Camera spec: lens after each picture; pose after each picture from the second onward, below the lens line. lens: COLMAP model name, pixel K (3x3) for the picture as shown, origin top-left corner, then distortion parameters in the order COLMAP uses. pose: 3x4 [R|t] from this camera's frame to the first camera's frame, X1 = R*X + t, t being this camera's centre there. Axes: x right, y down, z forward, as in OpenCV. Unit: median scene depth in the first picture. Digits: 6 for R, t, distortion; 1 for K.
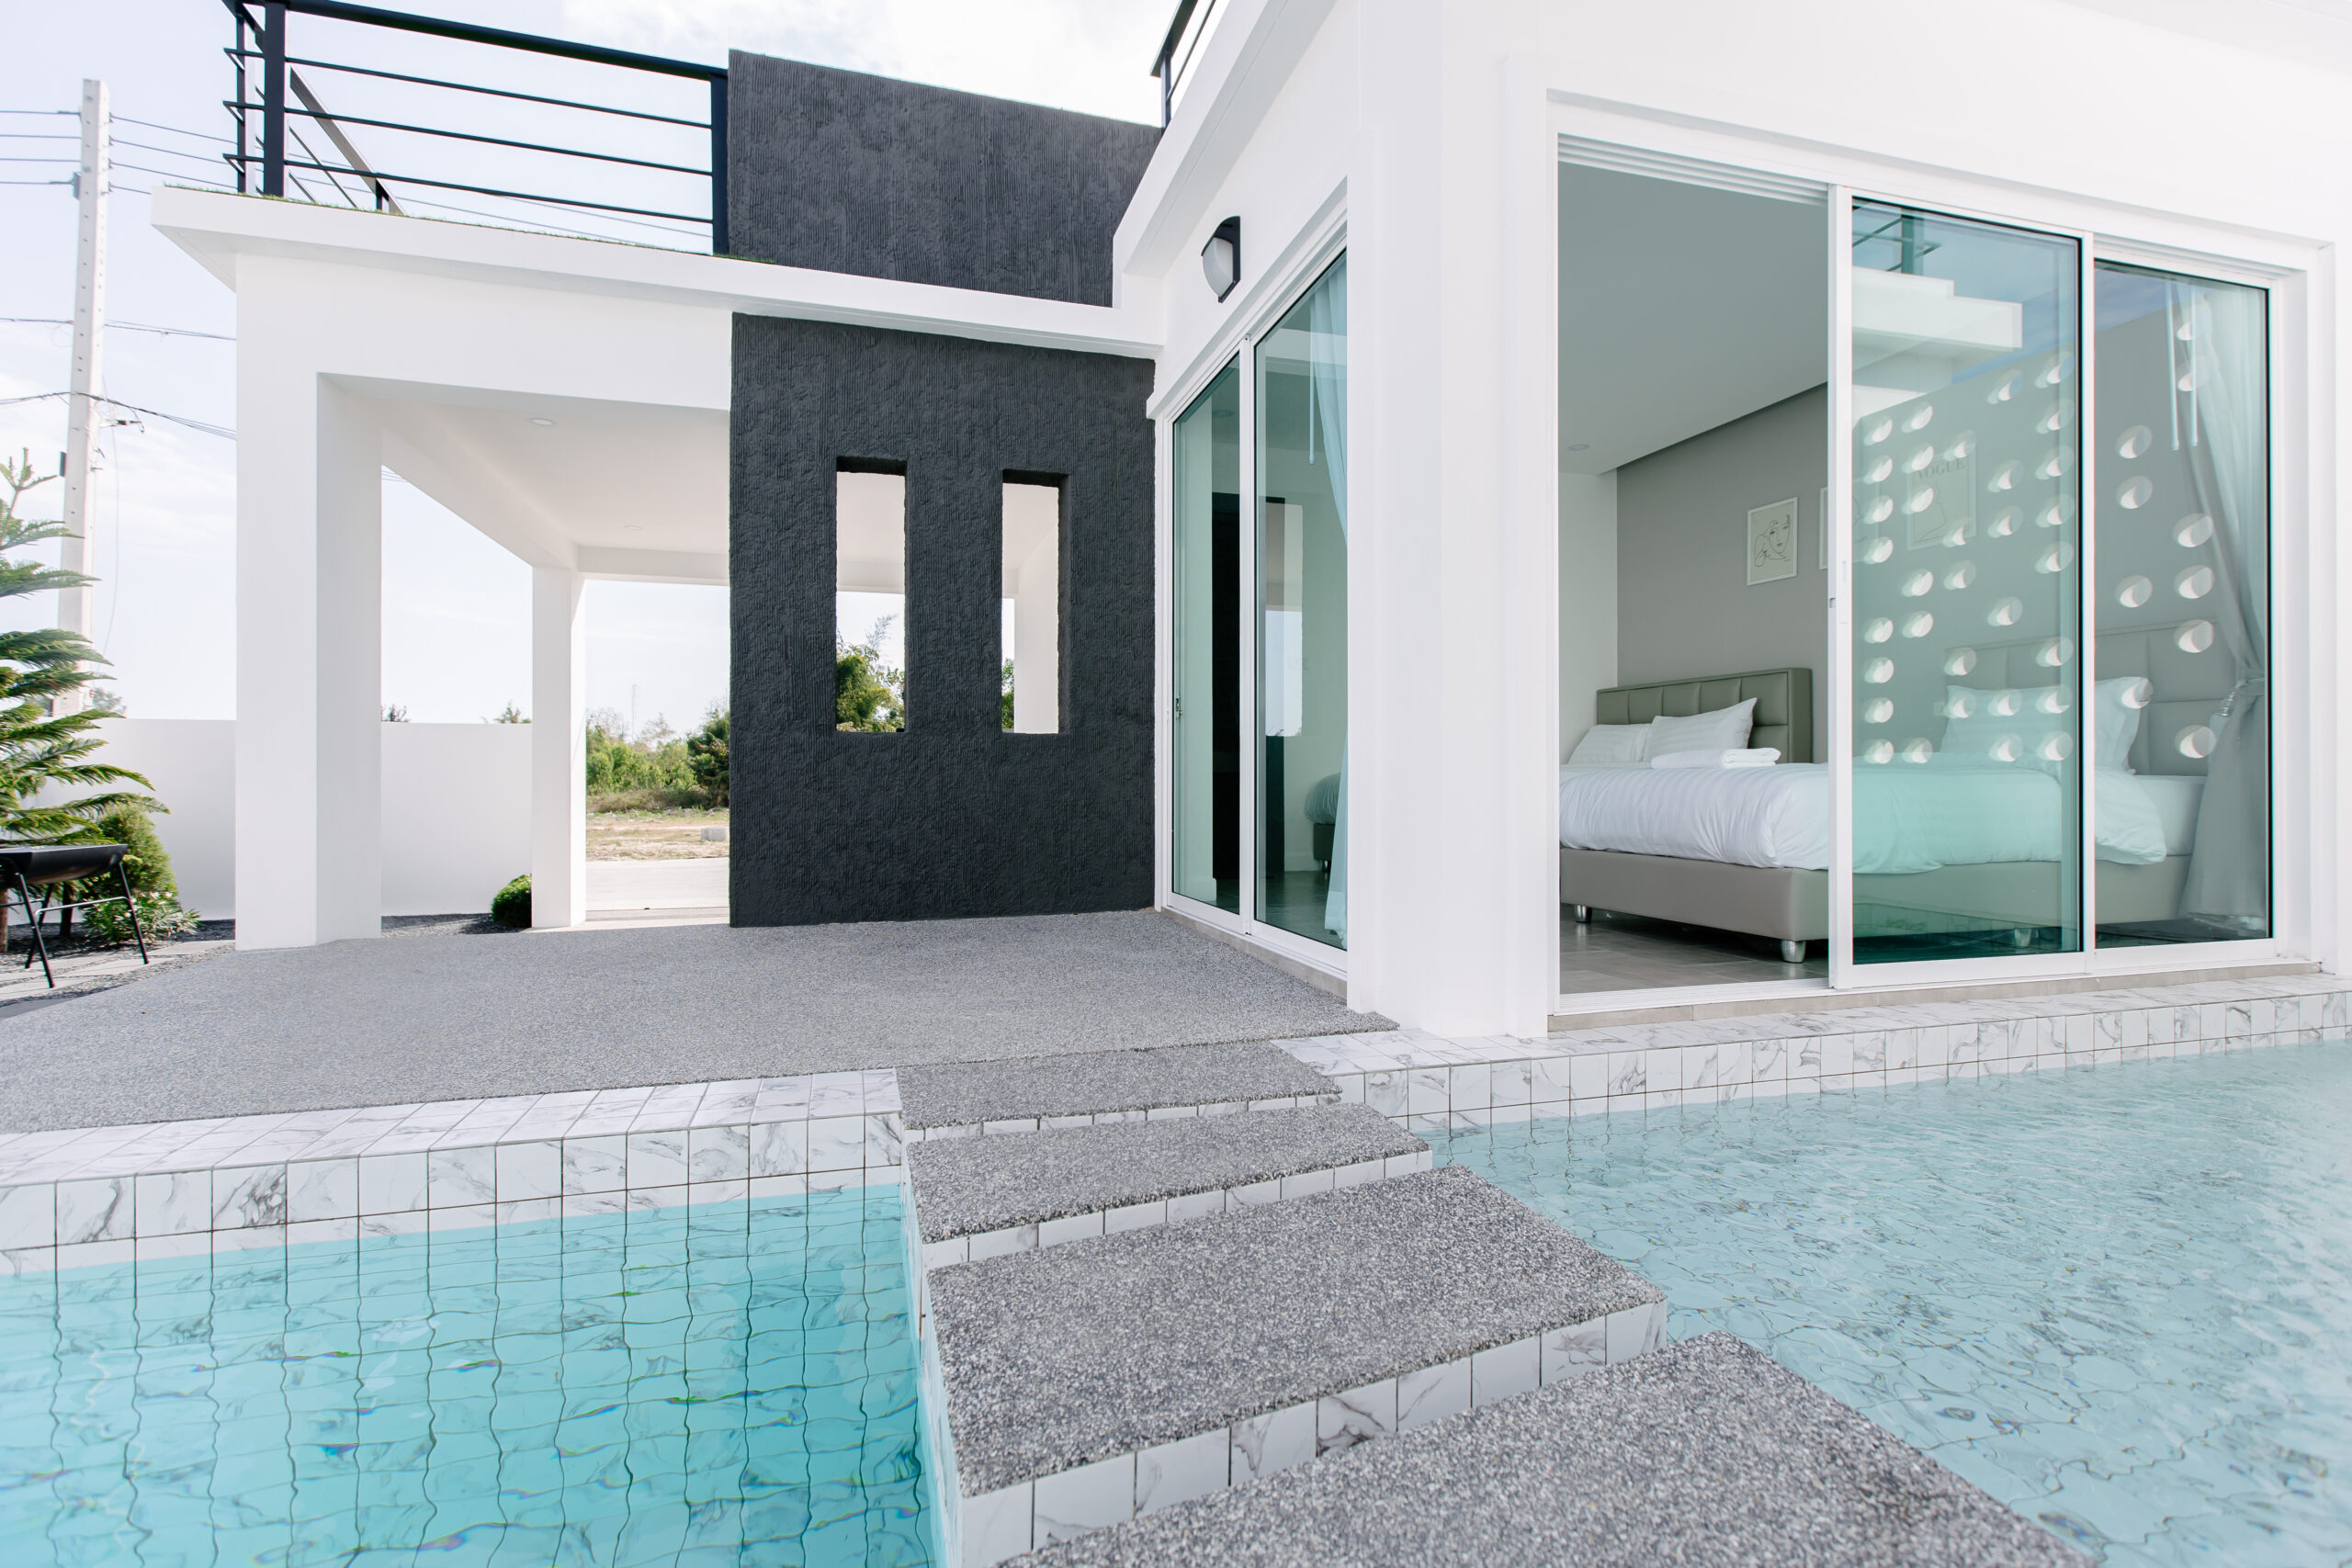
lens RADIAL K [[1065.0, 0, 1164.9], [0, 1065.0, 773.5], [0, 0, 1]] dist [0.003195, -0.000451]
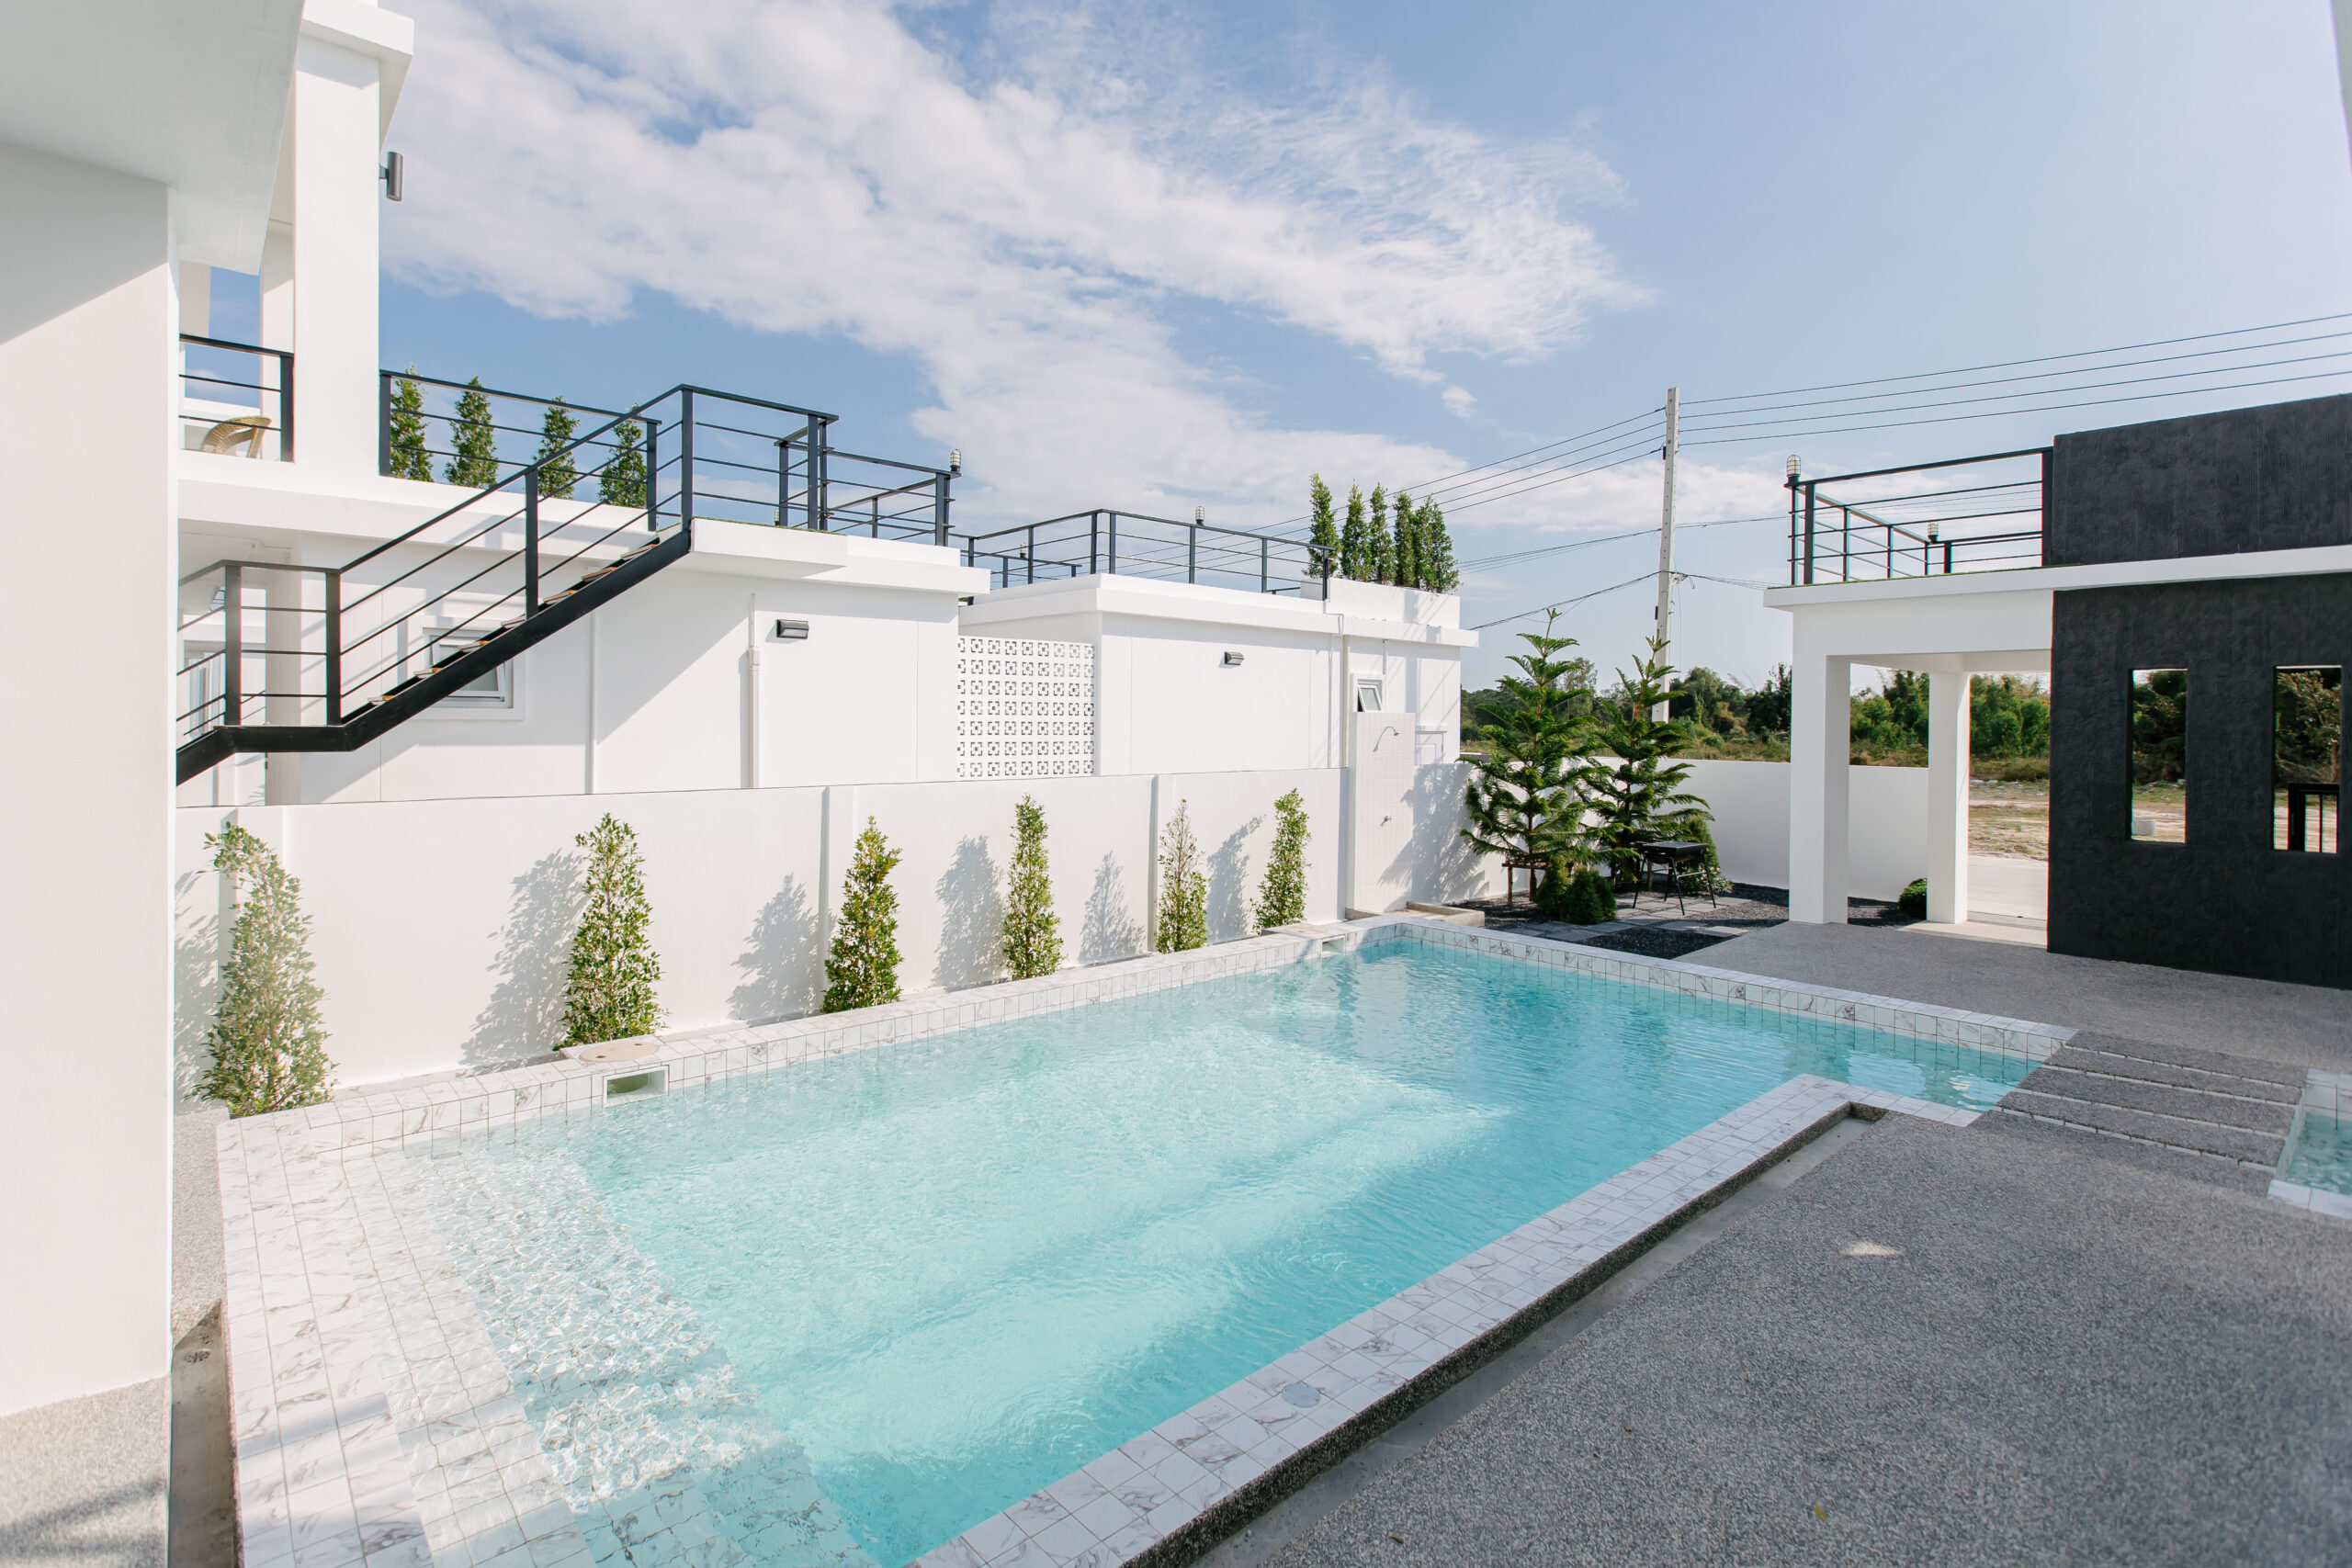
lens RADIAL K [[1116.8, 0, 1184.5], [0, 1116.8, 725.3], [0, 0, 1]] dist [0.000777, -0.001116]
pose [[0.432924, 0.009829, -0.901377, 0.577063], [-0.009131, 0.999937, 0.006518, -0.208577], [0.901384, 0.005409, 0.432986, -0.977551]]
